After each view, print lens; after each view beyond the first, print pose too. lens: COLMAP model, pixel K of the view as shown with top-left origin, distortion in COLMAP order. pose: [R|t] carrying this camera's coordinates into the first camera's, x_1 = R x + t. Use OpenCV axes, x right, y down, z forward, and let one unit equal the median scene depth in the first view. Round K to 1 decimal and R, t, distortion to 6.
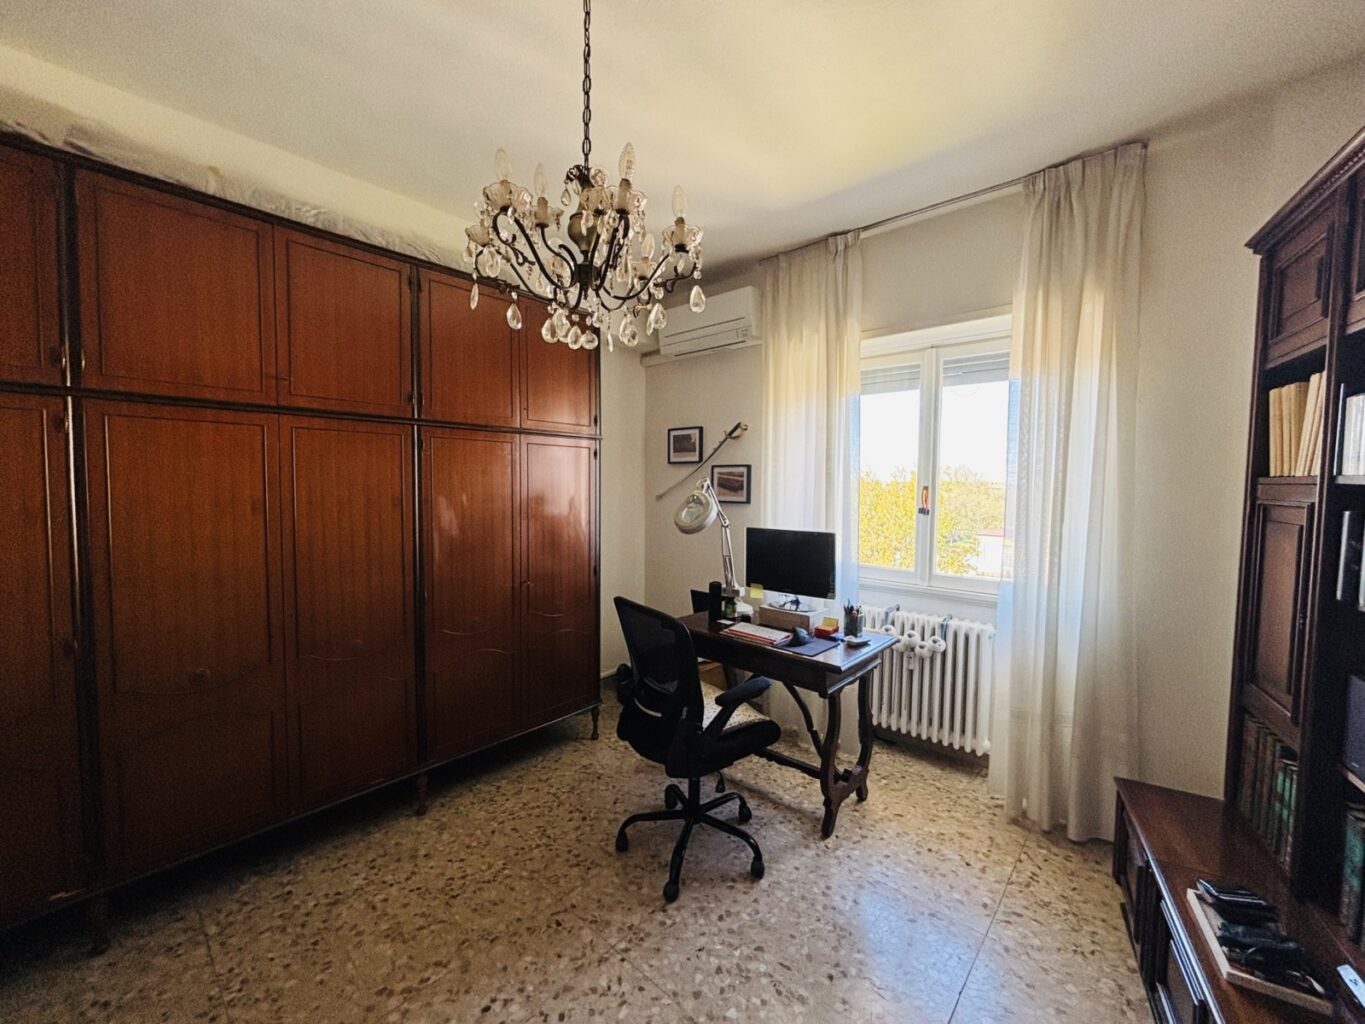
lens RADIAL K [[547.9, 0, 681.3], [0, 547.9, 510.4], [0, 0, 1]] dist [0.001143, 0.000018]
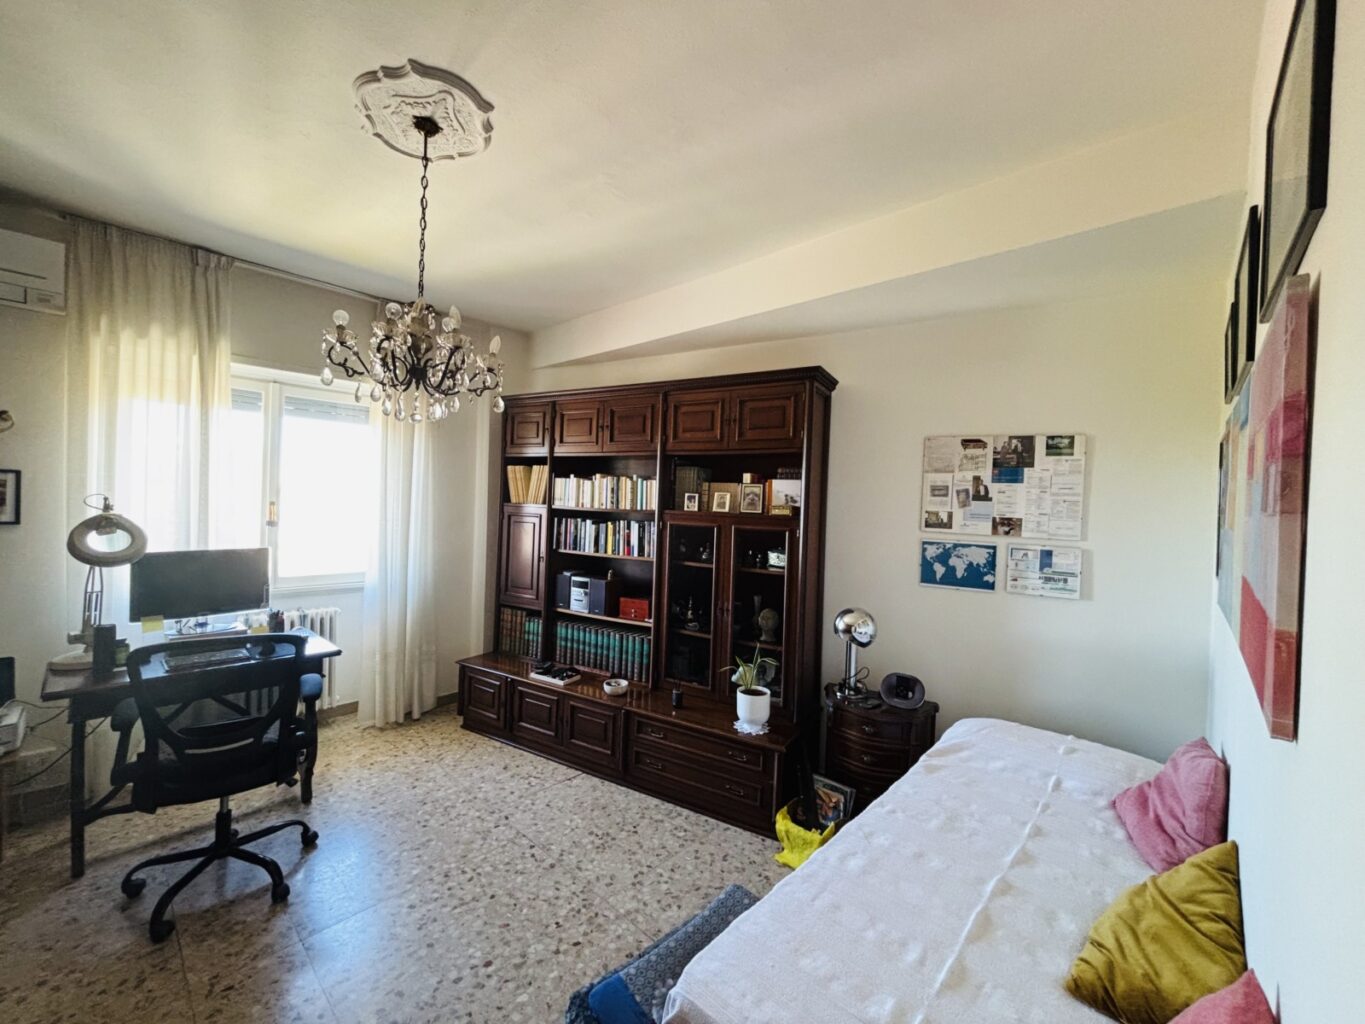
lens RADIAL K [[549.5, 0, 682.3], [0, 549.5, 510.2], [0, 0, 1]] dist [0.001529, -0.000134]
pose [[0.013795, -0.024074, 0.999615, -0.742211], [0.011705, 0.999646, 0.023913, -0.047061], [-0.999836, 0.011371, 0.014072, 0.134986]]
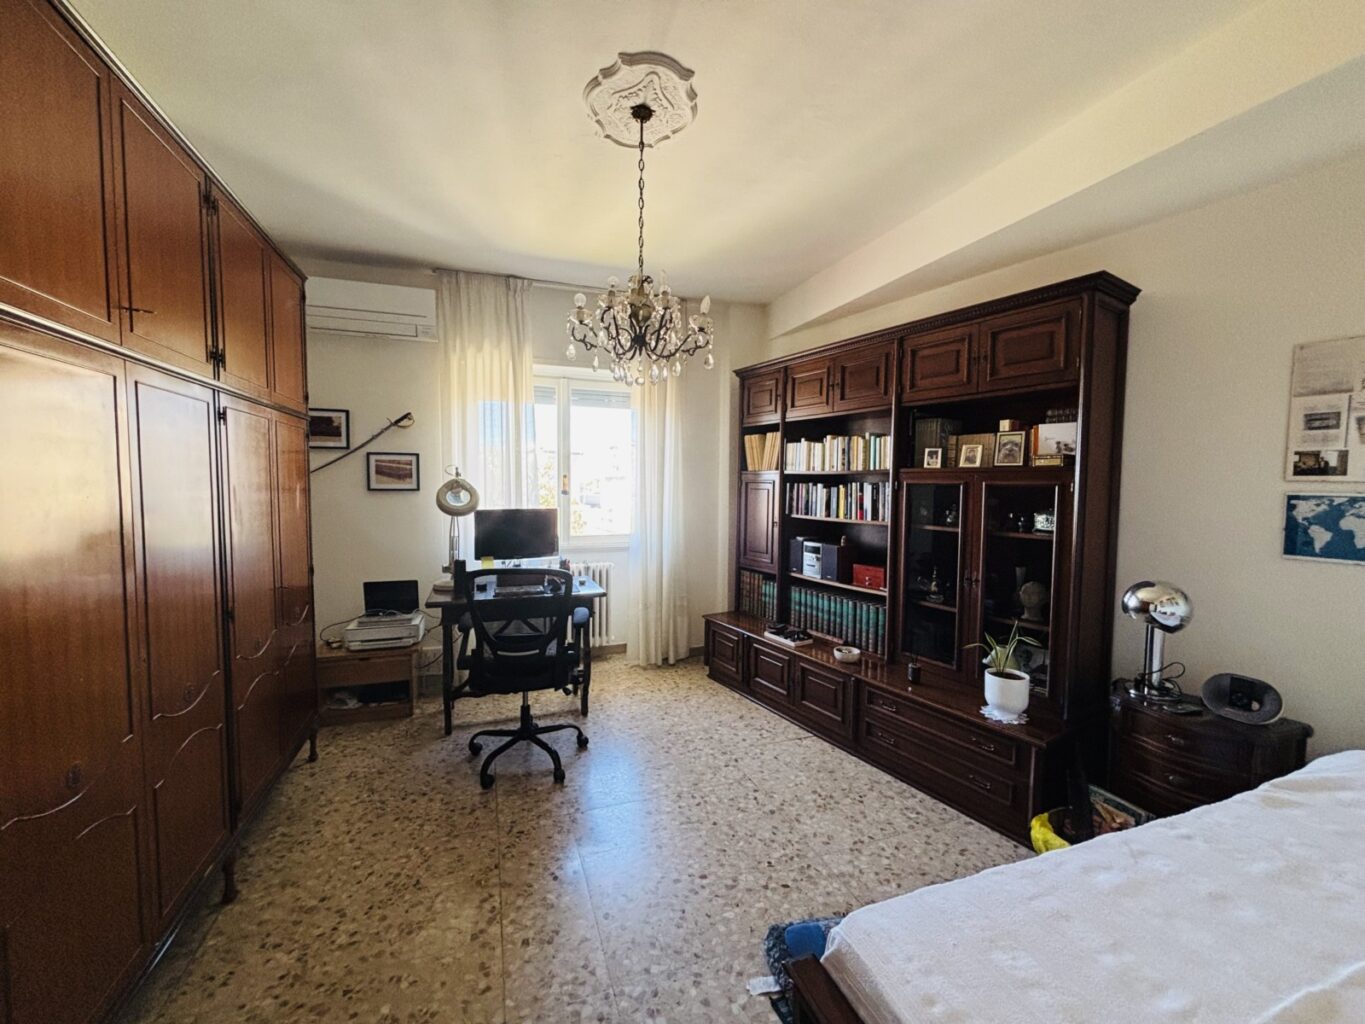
lens RADIAL K [[549.5, 0, 682.3], [0, 549.5, 510.2], [0, 0, 1]] dist [0.001529, -0.000134]
pose [[0.468868, -0.053348, 0.881656, -0.720075], [0.036728, 0.998489, 0.040886, 0.001348], [-0.882505, 0.013211, 0.470118, 0.063327]]
